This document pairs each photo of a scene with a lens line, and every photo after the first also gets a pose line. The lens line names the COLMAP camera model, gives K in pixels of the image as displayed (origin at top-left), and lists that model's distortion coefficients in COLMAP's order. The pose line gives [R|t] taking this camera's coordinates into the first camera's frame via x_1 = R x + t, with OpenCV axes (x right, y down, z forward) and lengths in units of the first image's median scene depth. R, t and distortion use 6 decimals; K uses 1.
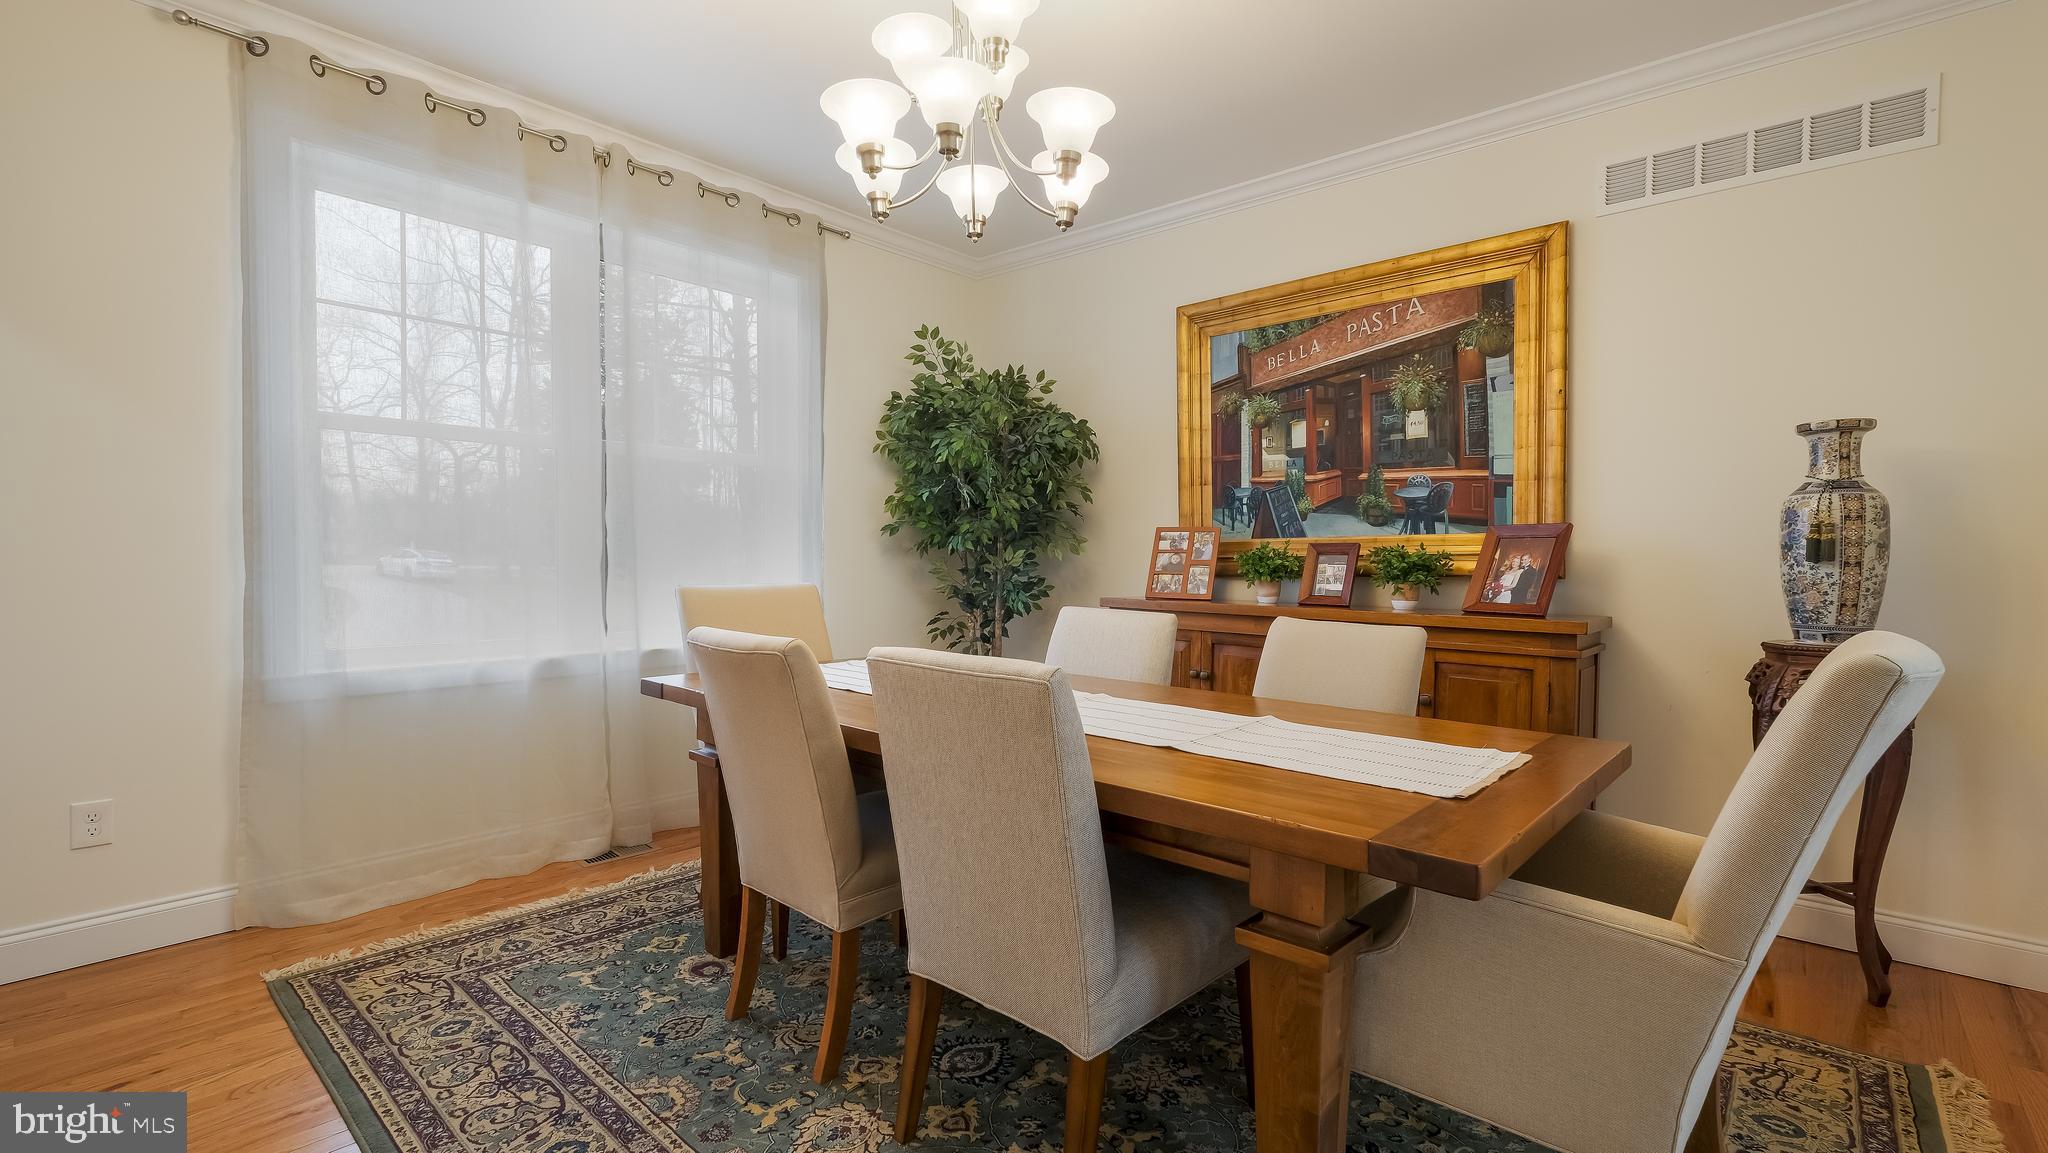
lens RADIAL K [[925.2, 0, 1038.2], [0, 925.2, 577.3], [0, 0, 1]] dist [-0.005004, -0.001001]
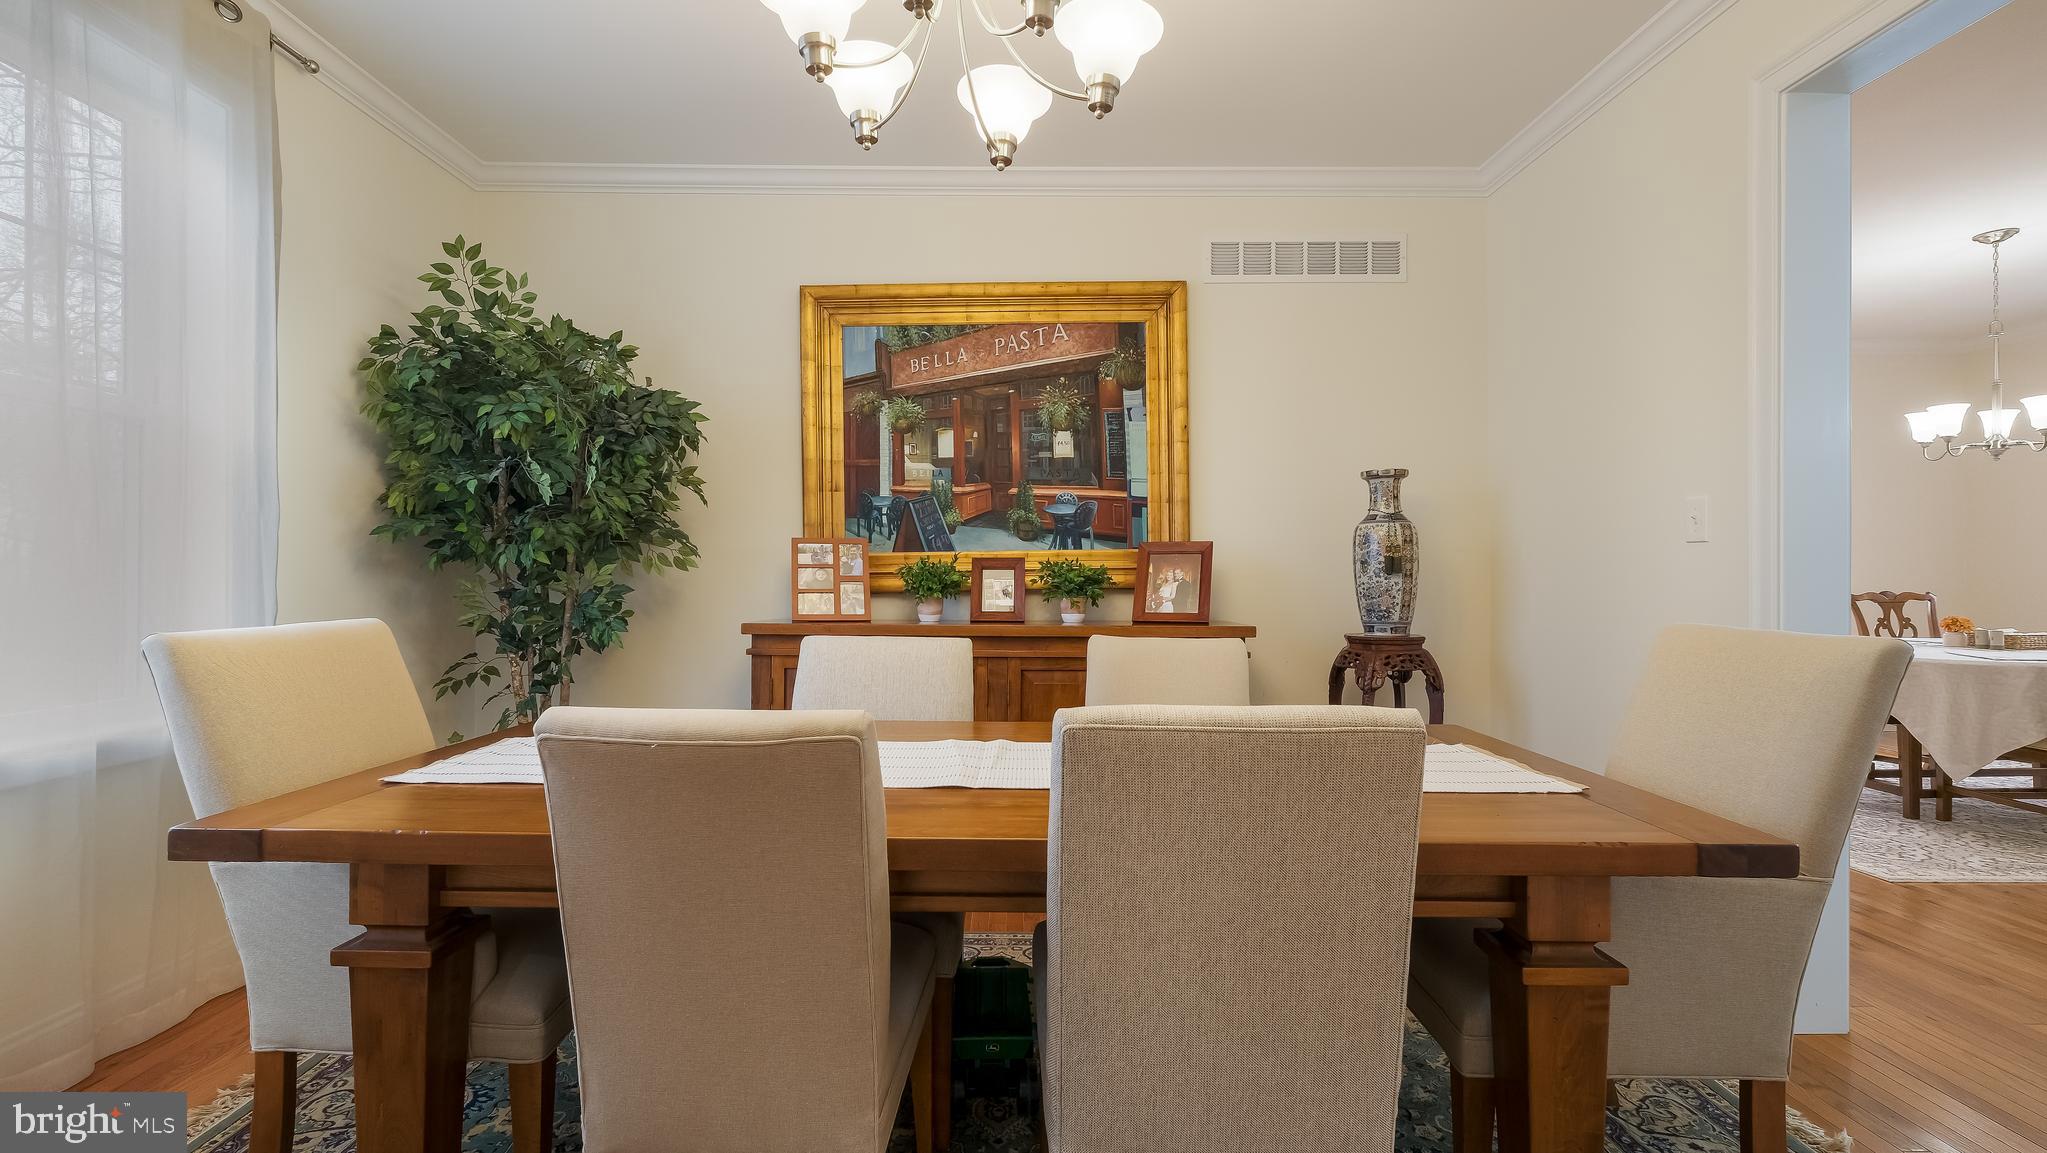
lens RADIAL K [[924.8, 0, 1021.3], [0, 924.8, 565.1], [0, 0, 1]] dist [-0.005004, -0.001001]
pose [[0.741795, 0.000283, 0.670626, -0.321512], [0.018749, 0.999600, -0.021161, -0.007926], [-0.670364, 0.028271, 0.741494, 0.258114]]
